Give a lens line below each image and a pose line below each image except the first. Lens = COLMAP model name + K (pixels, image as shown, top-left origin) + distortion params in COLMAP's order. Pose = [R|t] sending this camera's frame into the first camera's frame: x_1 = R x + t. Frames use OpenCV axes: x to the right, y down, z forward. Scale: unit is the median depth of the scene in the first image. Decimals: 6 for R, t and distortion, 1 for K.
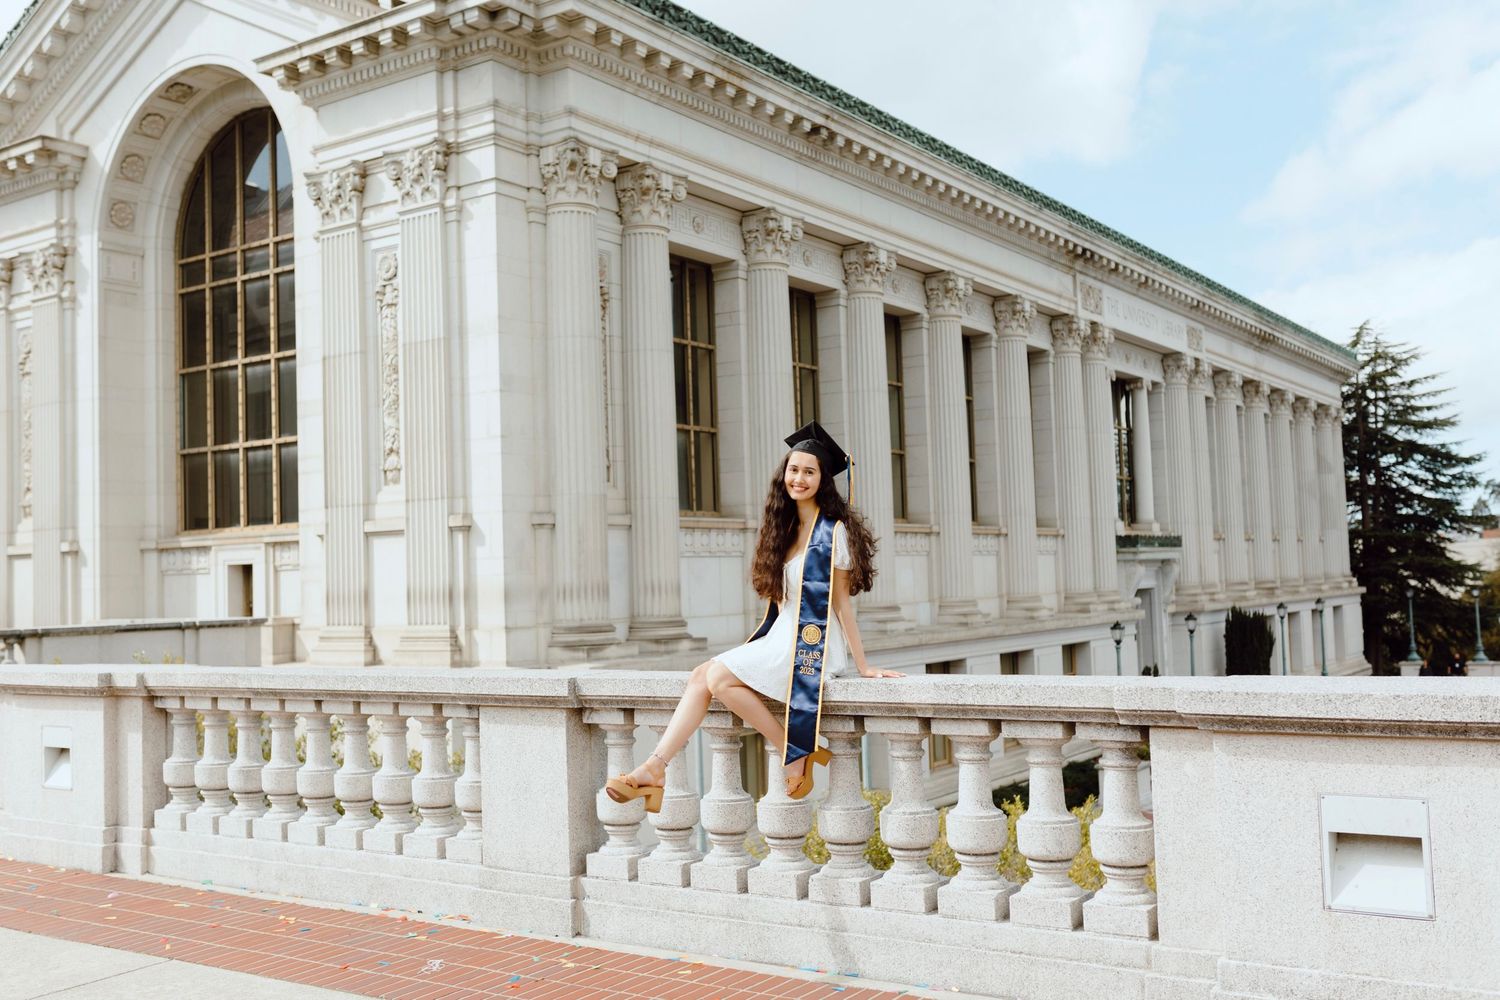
lens RADIAL K [[1496.6, 0, 790.7], [0, 1496.6, 503.3], [0, 0, 1]] dist [-0.001803, 0.002909]
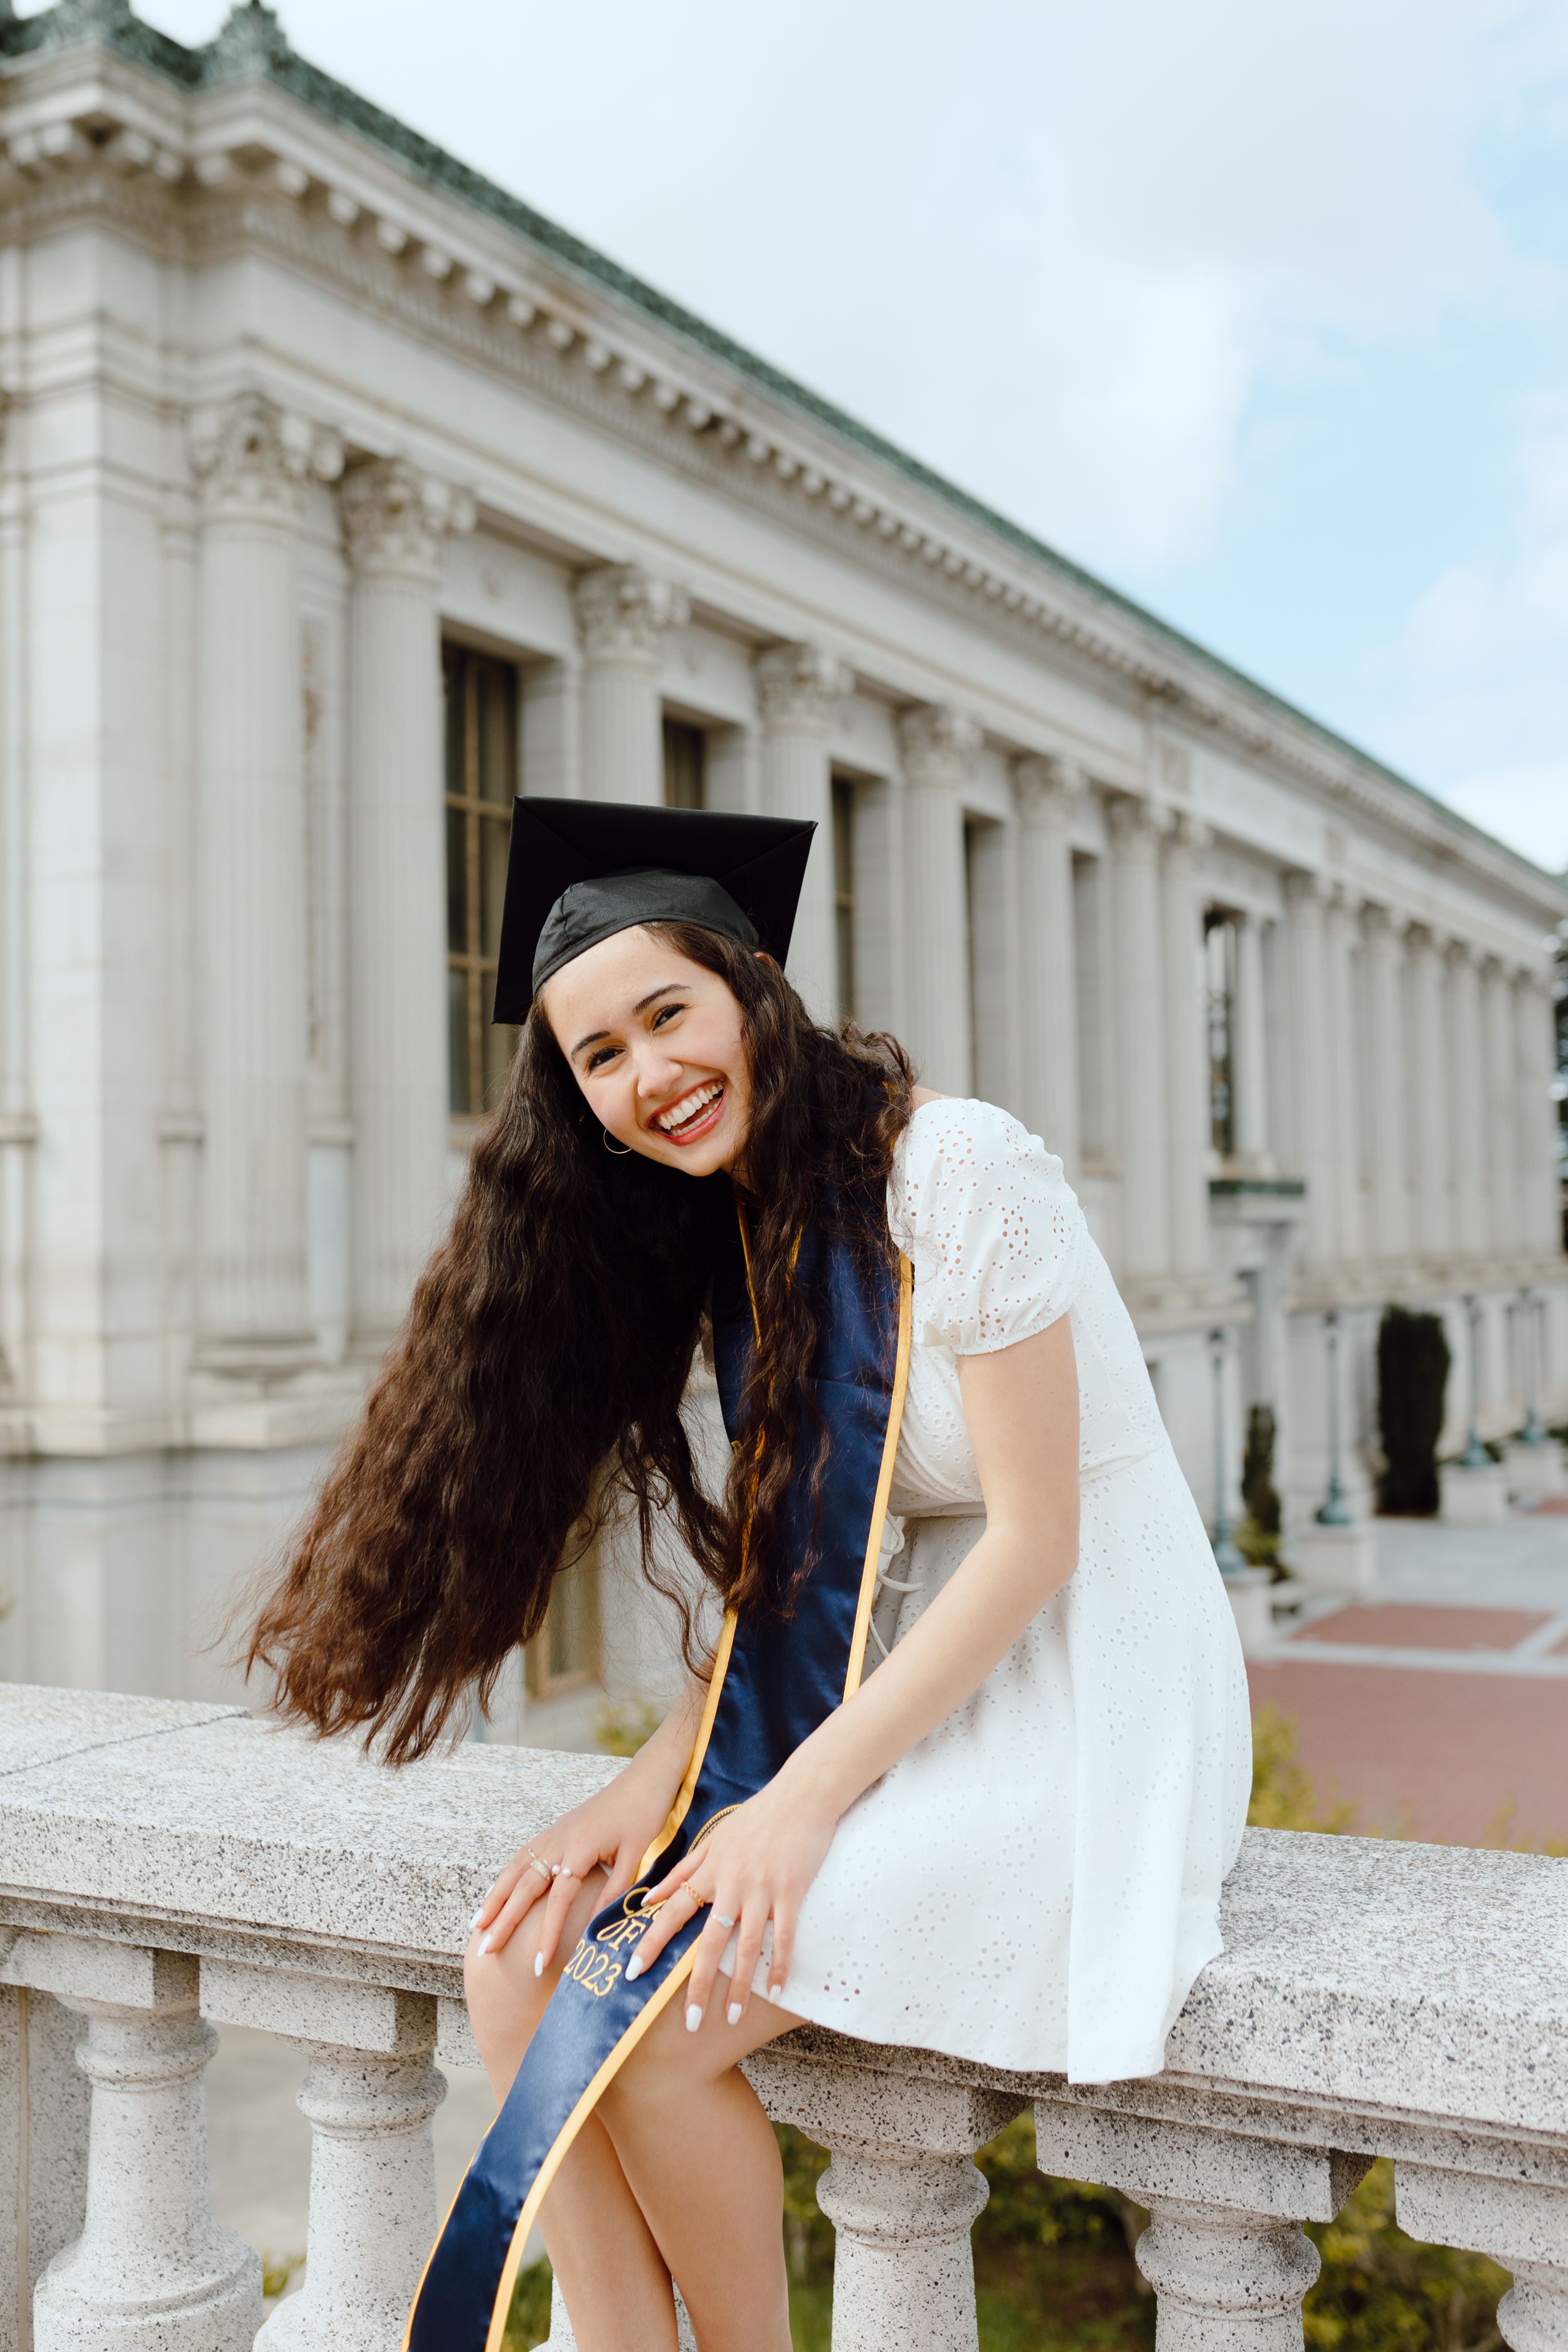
lens RADIAL K [[2346.7, 0, 831.3], [0, 2346.7, 1153.4], [0, 0, 1]] dist [-0.001803, 0.002909]
pose [[0.996046, 0.019707, 0.086621, -0.010643], [-0.021032, 0.999675, 0.014407, 0.003246], [-0.086309, -0.016172, 0.996137, 0.155918]]
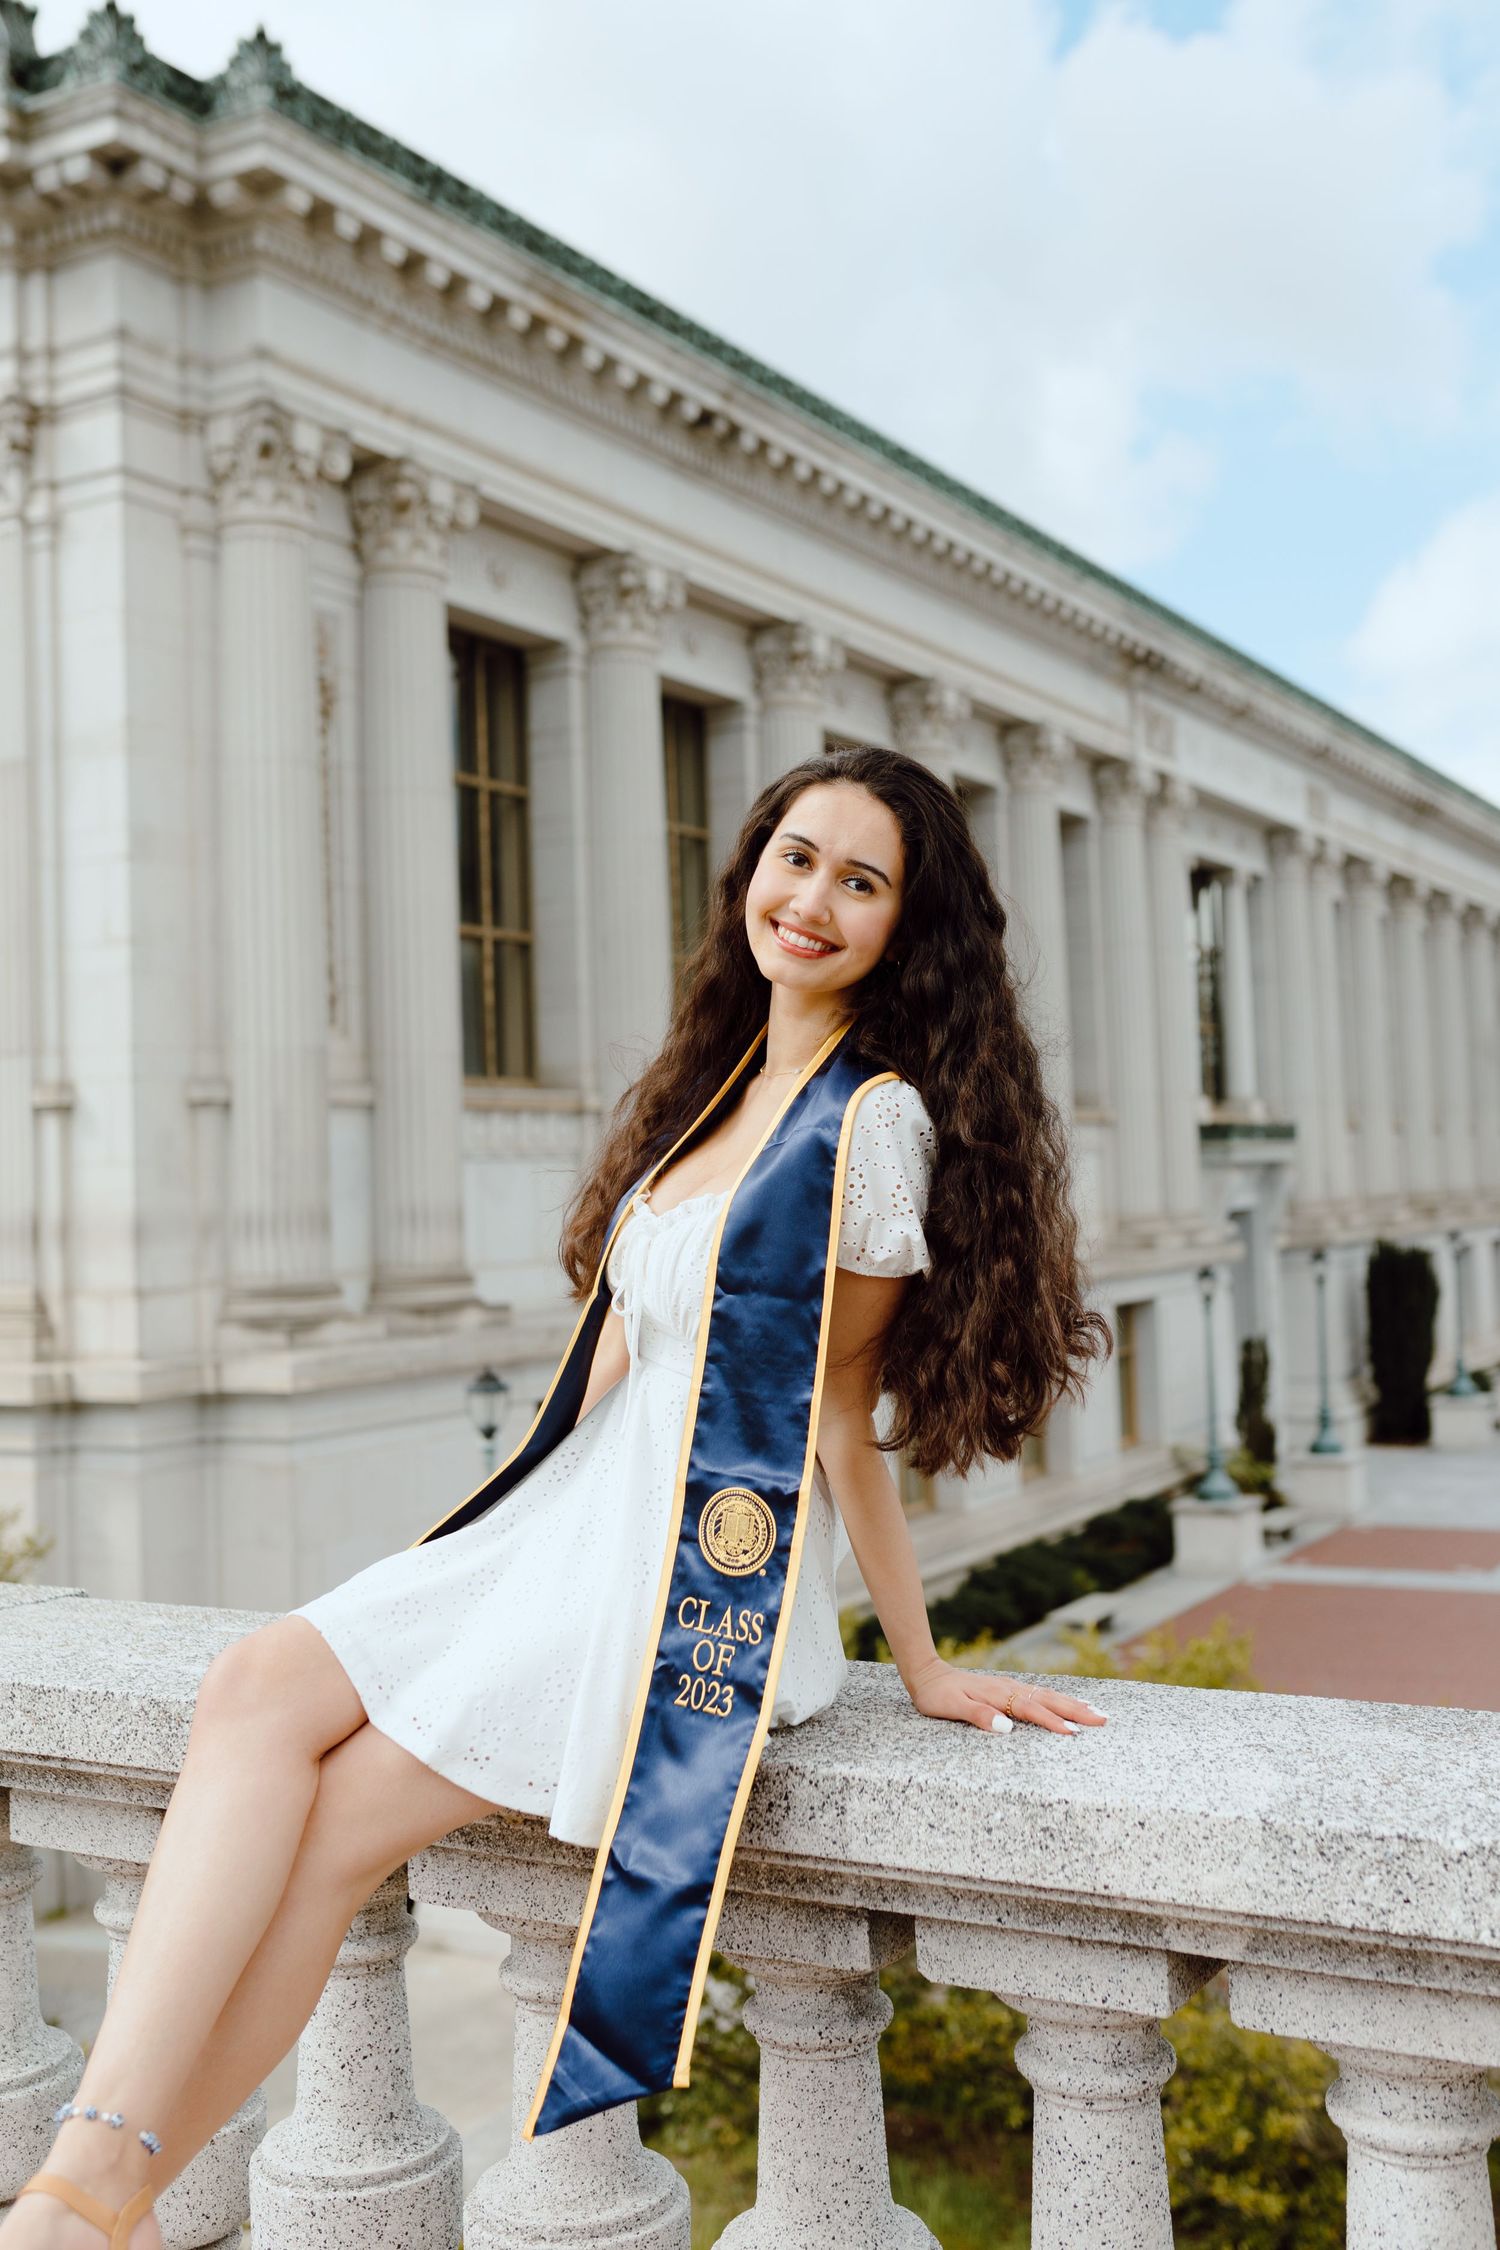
lens RADIAL K [[2251.4, 0, 822.9], [0, 2251.4, 1084.1], [0, 0, 1]] dist [-0.003882, 0.010143]
pose [[0.997496, 0.001899, 0.070700, 0.000757], [-0.002216, 0.999988, 0.004413, 0.003210], [-0.070690, -0.004558, 0.997488, 0.144943]]
